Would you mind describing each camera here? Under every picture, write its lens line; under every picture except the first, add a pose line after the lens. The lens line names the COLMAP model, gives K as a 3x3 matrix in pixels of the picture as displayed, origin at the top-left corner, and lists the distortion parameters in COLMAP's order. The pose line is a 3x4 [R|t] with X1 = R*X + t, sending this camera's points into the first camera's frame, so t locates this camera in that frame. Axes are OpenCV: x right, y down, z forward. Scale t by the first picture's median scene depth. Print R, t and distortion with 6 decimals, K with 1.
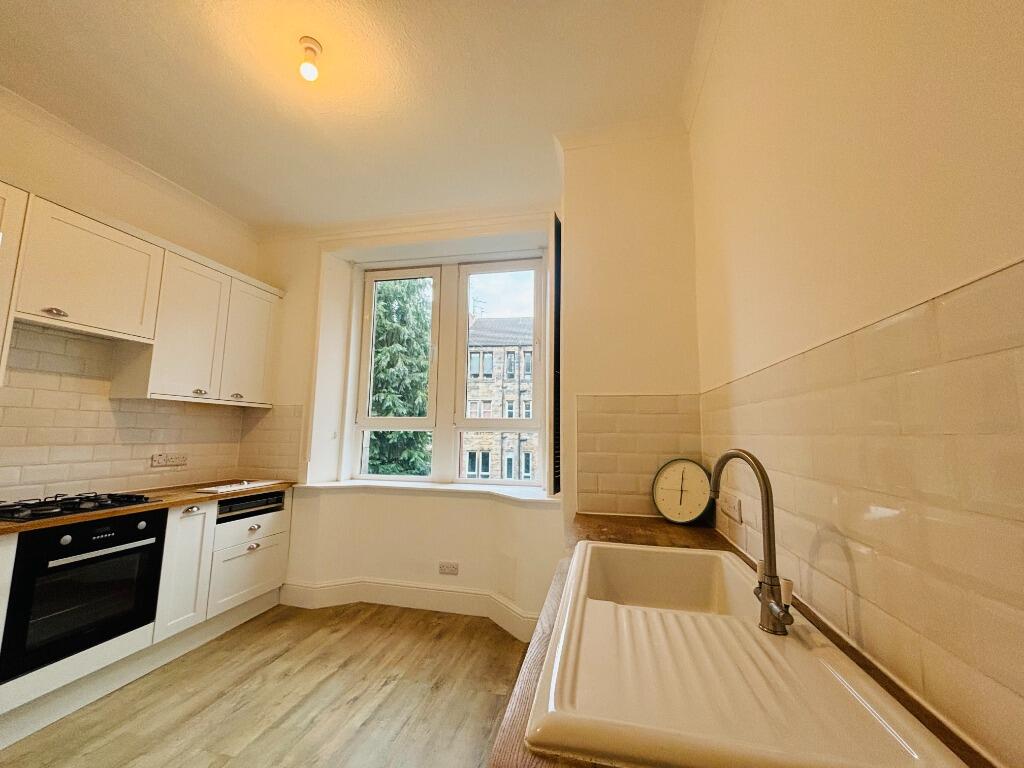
lens RADIAL K [[413.2, 0, 512.7], [0, 413.2, 381.6], [0, 0, 1]] dist [0.002359, 0.001204]
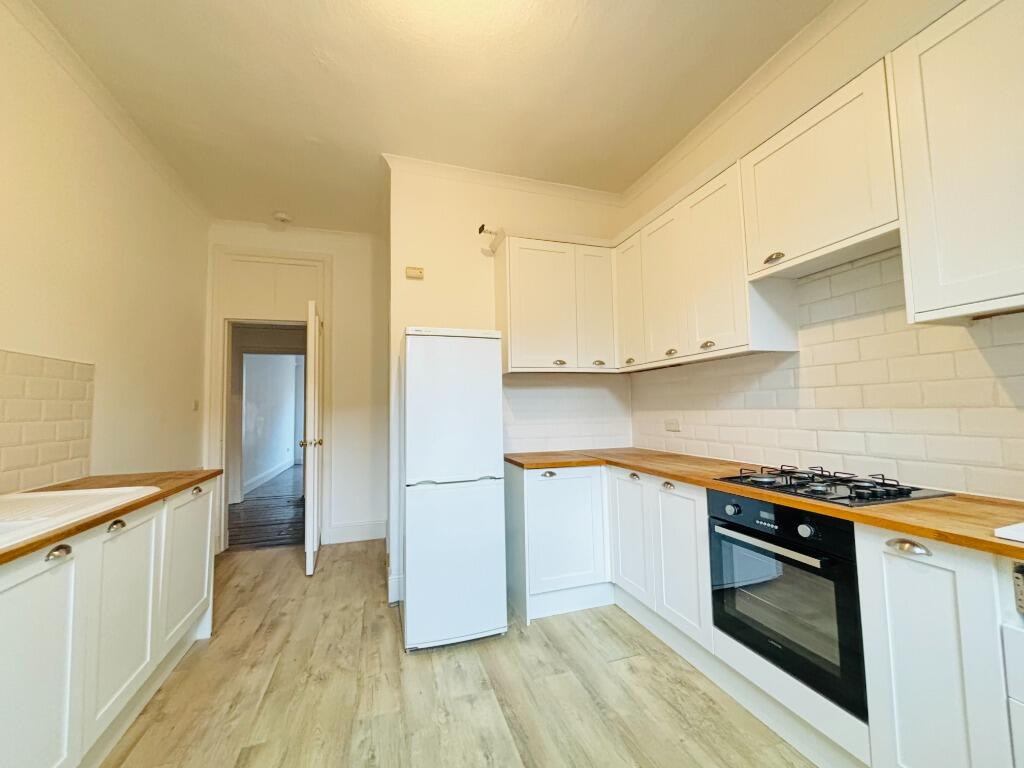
lens RADIAL K [[413.2, 0, 511.8], [0, 413.2, 383.8], [0, 0, 1]] dist [0.002359, 0.001204]
pose [[-0.858916, -0.027875, -0.511357, -0.145379], [0.072035, 0.982014, -0.174526, 0.170934], [0.507024, -0.186739, -0.841460, 1.144476]]
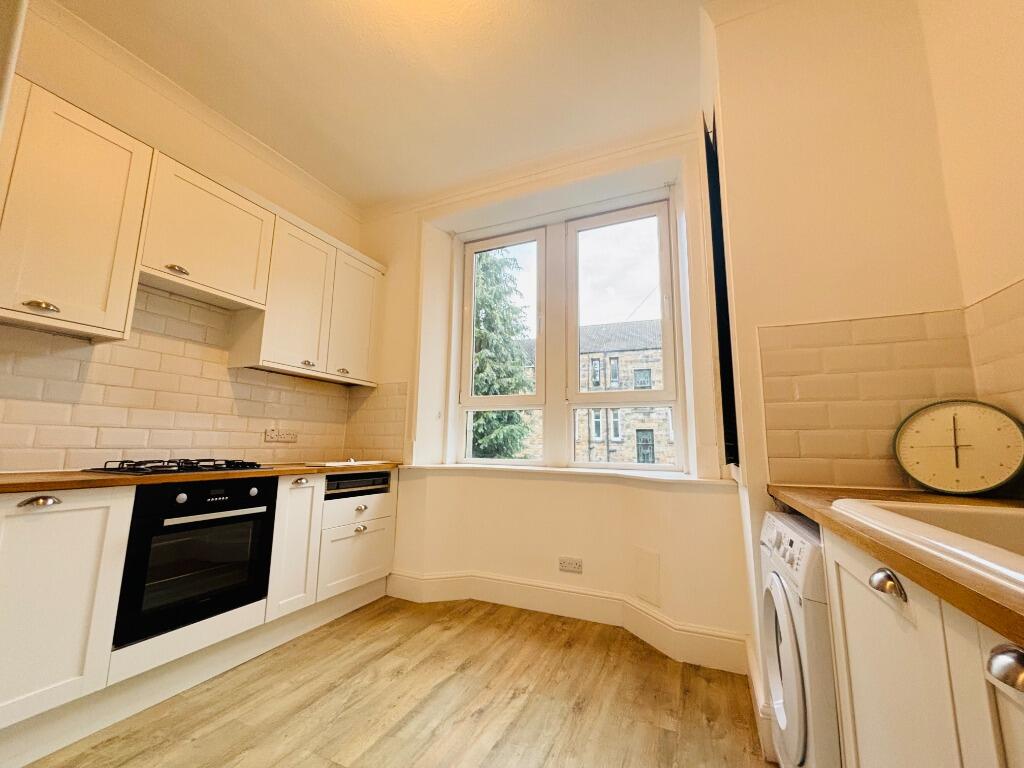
lens RADIAL K [[413.2, 0, 514.2], [0, 413.2, 381.0], [0, 0, 1]] dist [0.002359, 0.001204]
pose [[0.981194, -0.031540, -0.190432, -0.113911], [0.024984, 0.999013, -0.036733, 0.124193], [0.191403, 0.031284, 0.981013, 0.161858]]
